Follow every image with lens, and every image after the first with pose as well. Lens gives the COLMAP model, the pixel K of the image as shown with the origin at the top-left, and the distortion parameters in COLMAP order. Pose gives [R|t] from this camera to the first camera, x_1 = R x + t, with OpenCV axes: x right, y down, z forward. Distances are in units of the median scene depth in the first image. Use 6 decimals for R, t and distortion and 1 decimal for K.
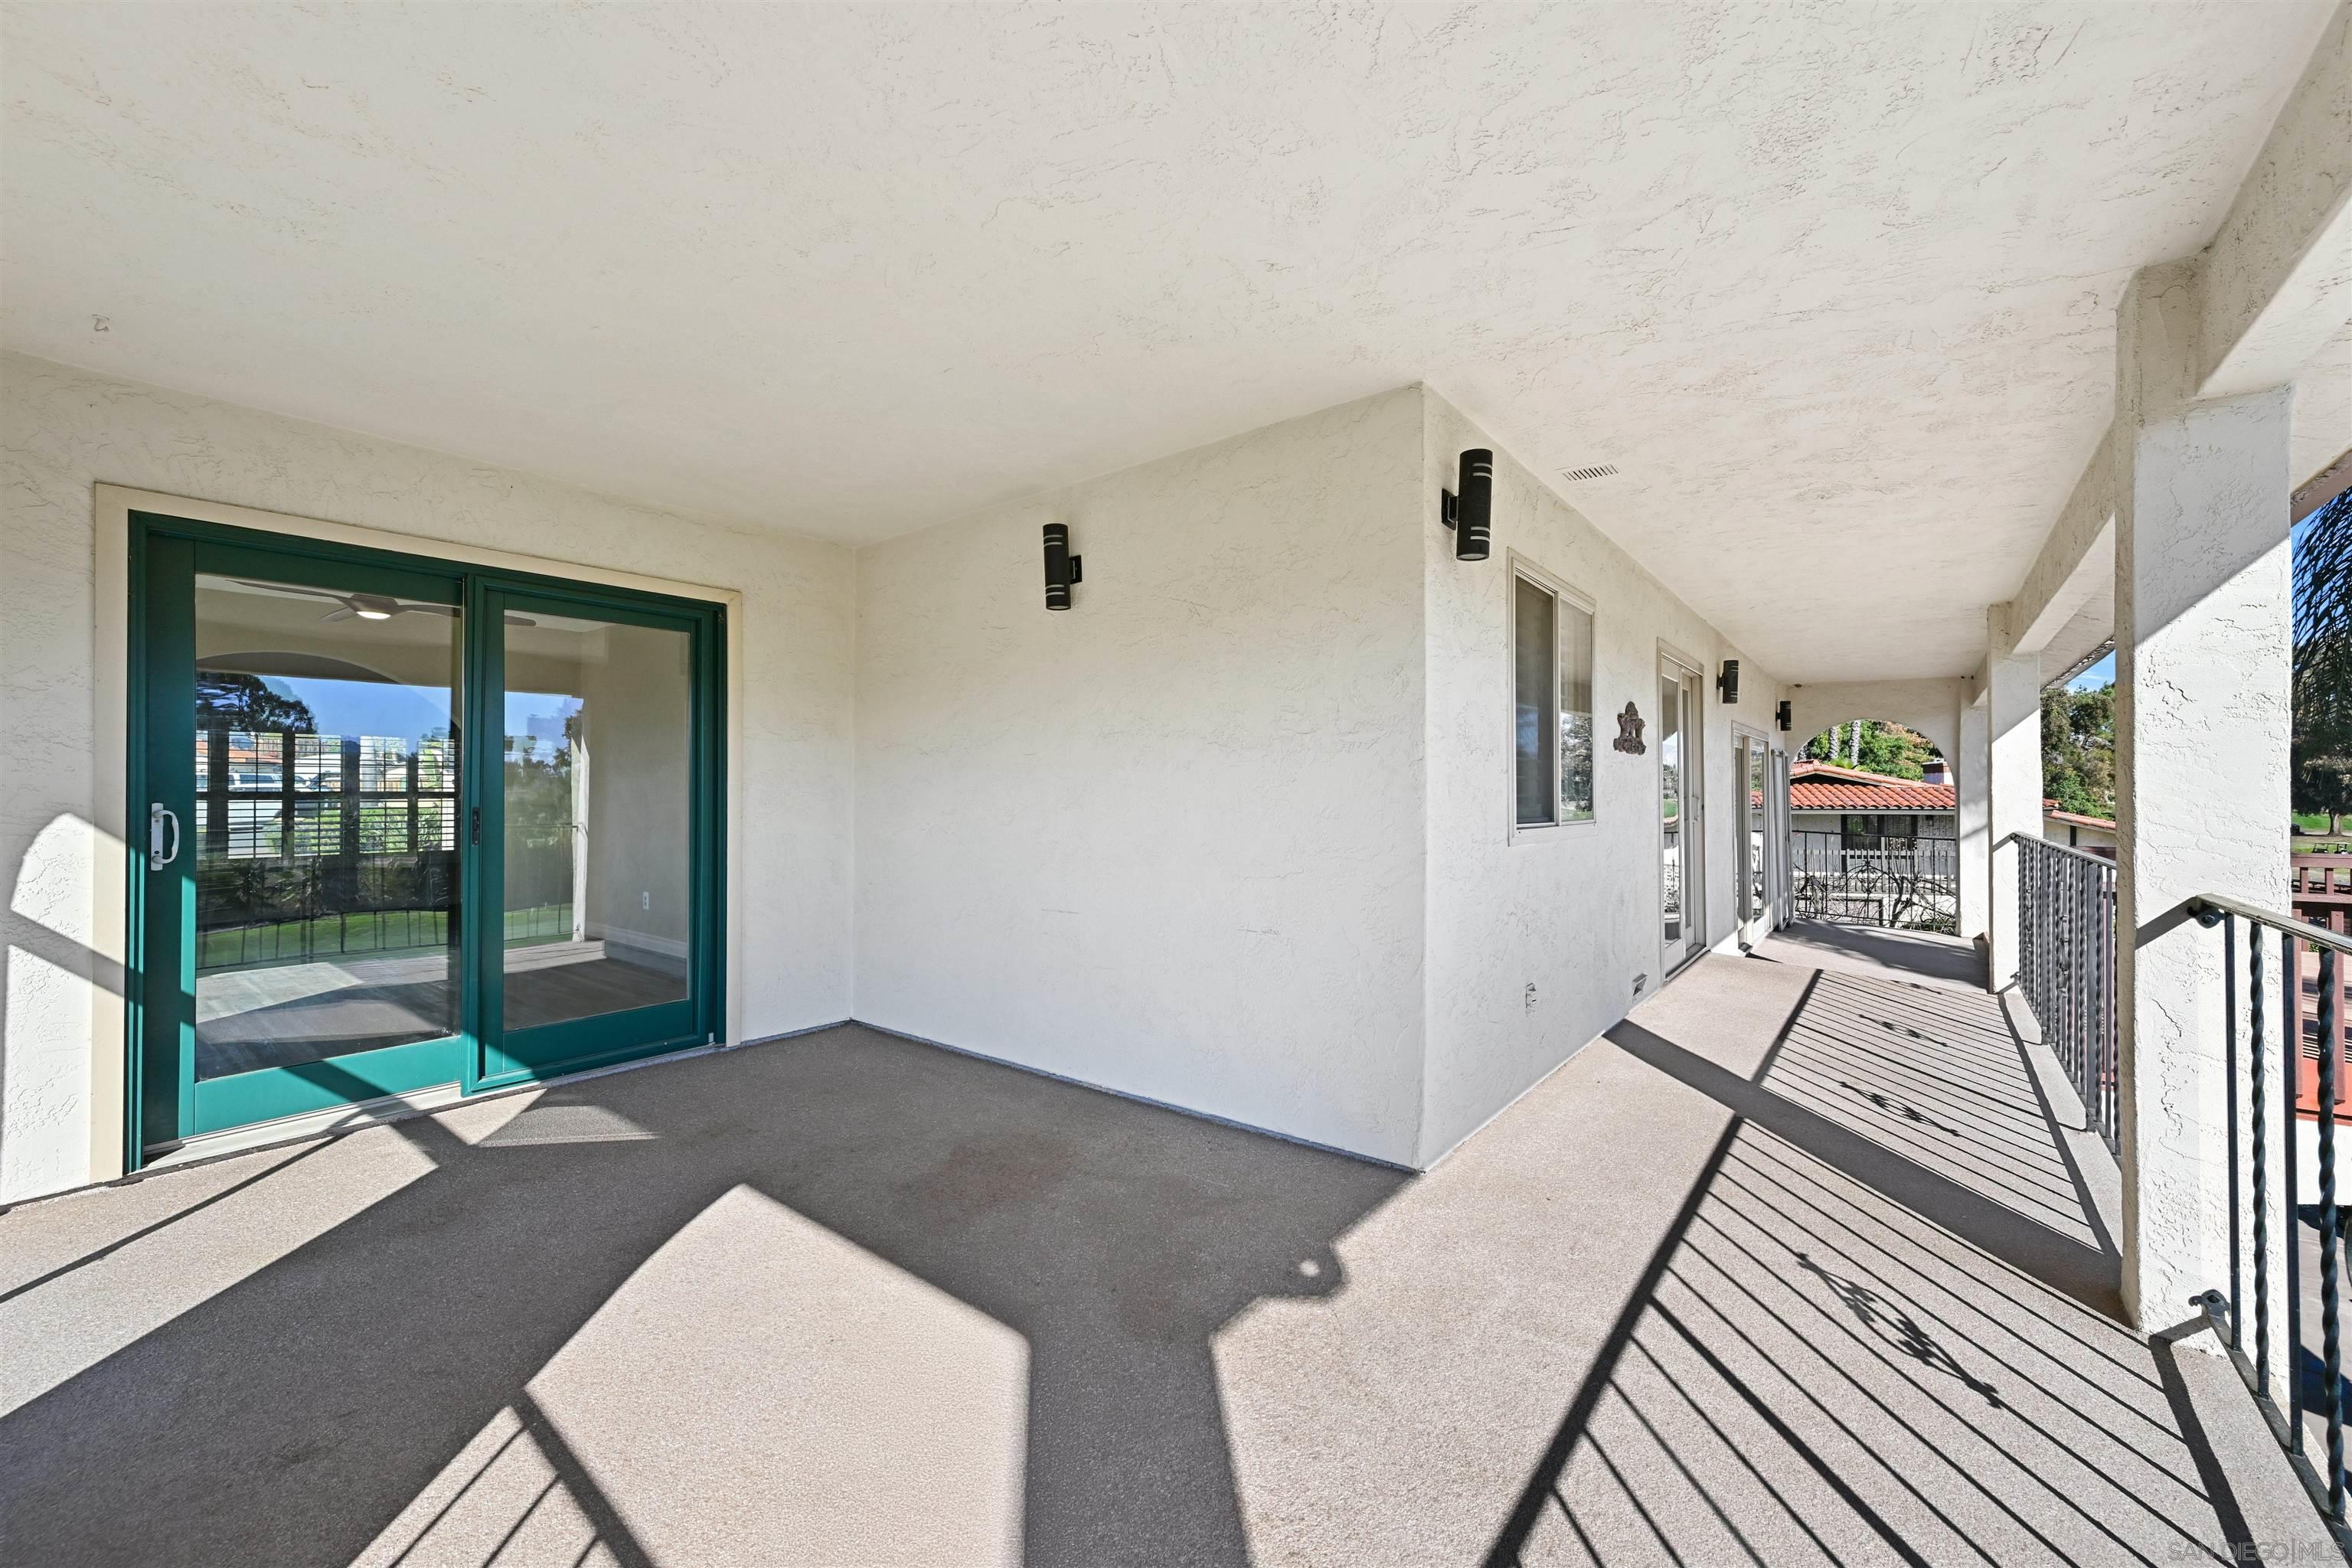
lens RADIAL K [[925.6, 0, 1178.3], [0, 925.6, 783.6], [0, 0, 1]] dist [0.012623, -0.000250]
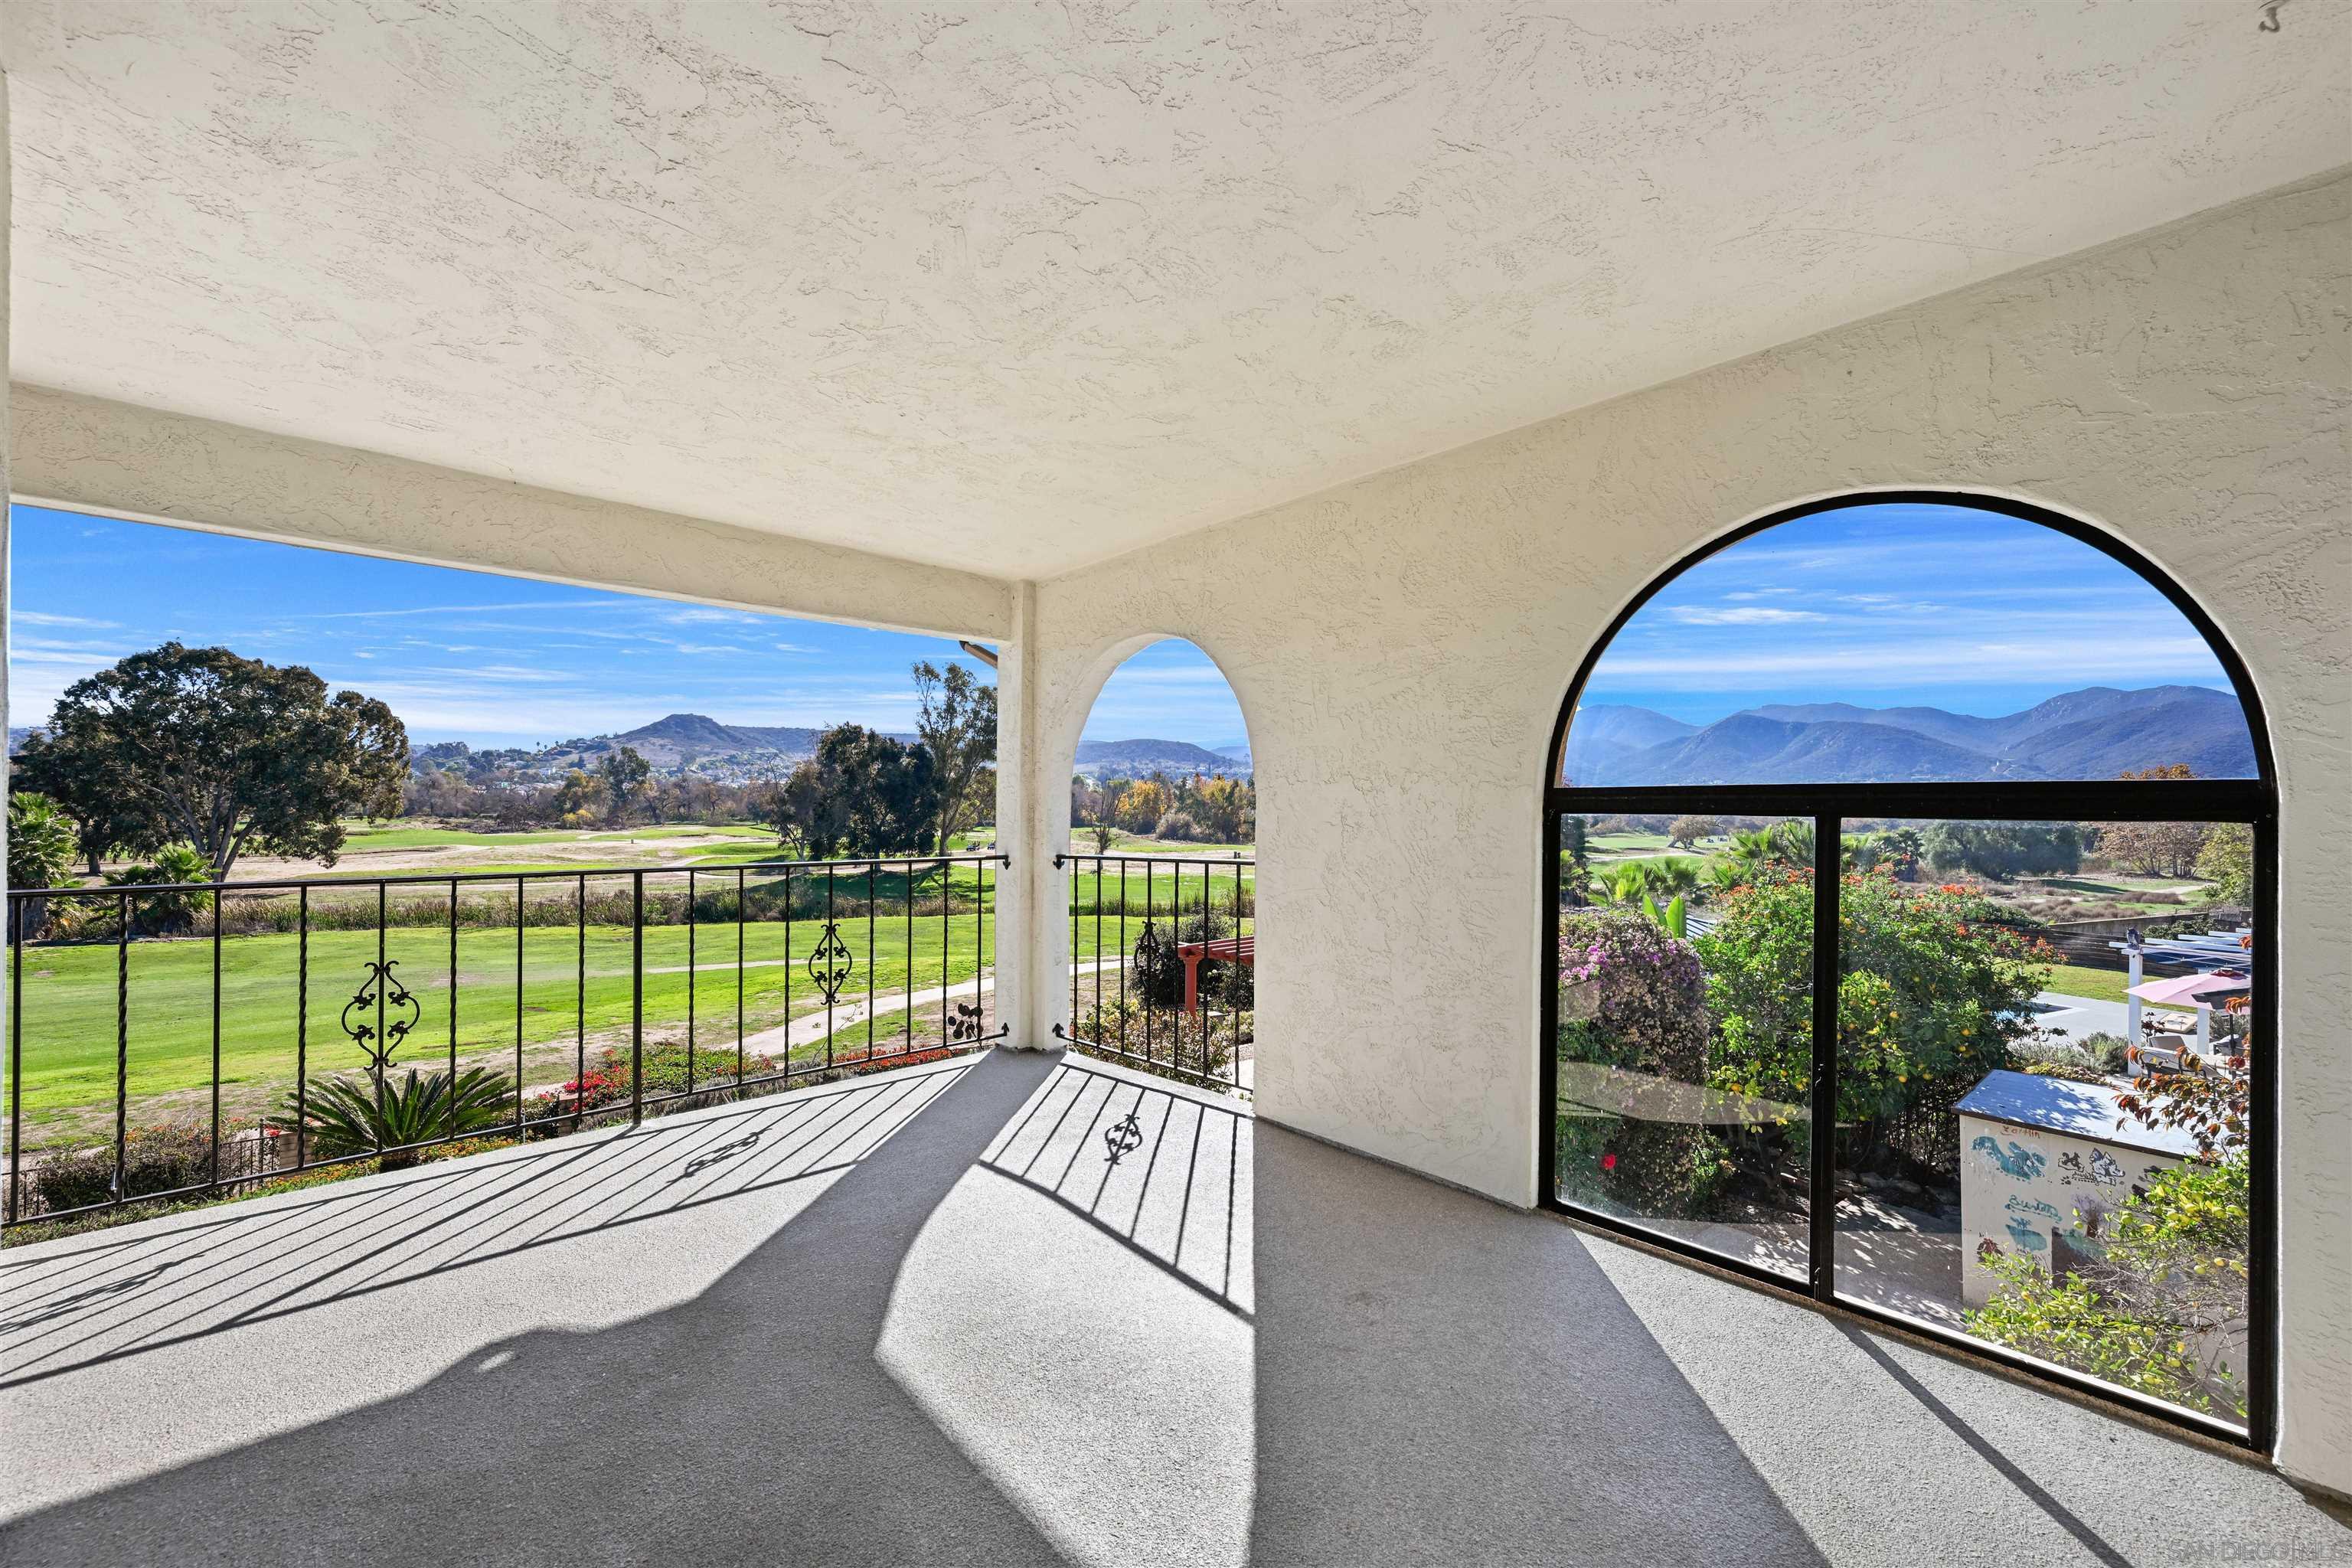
lens RADIAL K [[925.6, 0, 1190.6], [0, 925.6, 791.7], [0, 0, 1]] dist [0.012623, -0.000250]
pose [[-0.988997, -0.010405, 0.147571, -0.772494], [-0.013185, 0.999753, -0.017868, -0.018232], [-0.147349, -0.019617, -0.988890, 2.162371]]
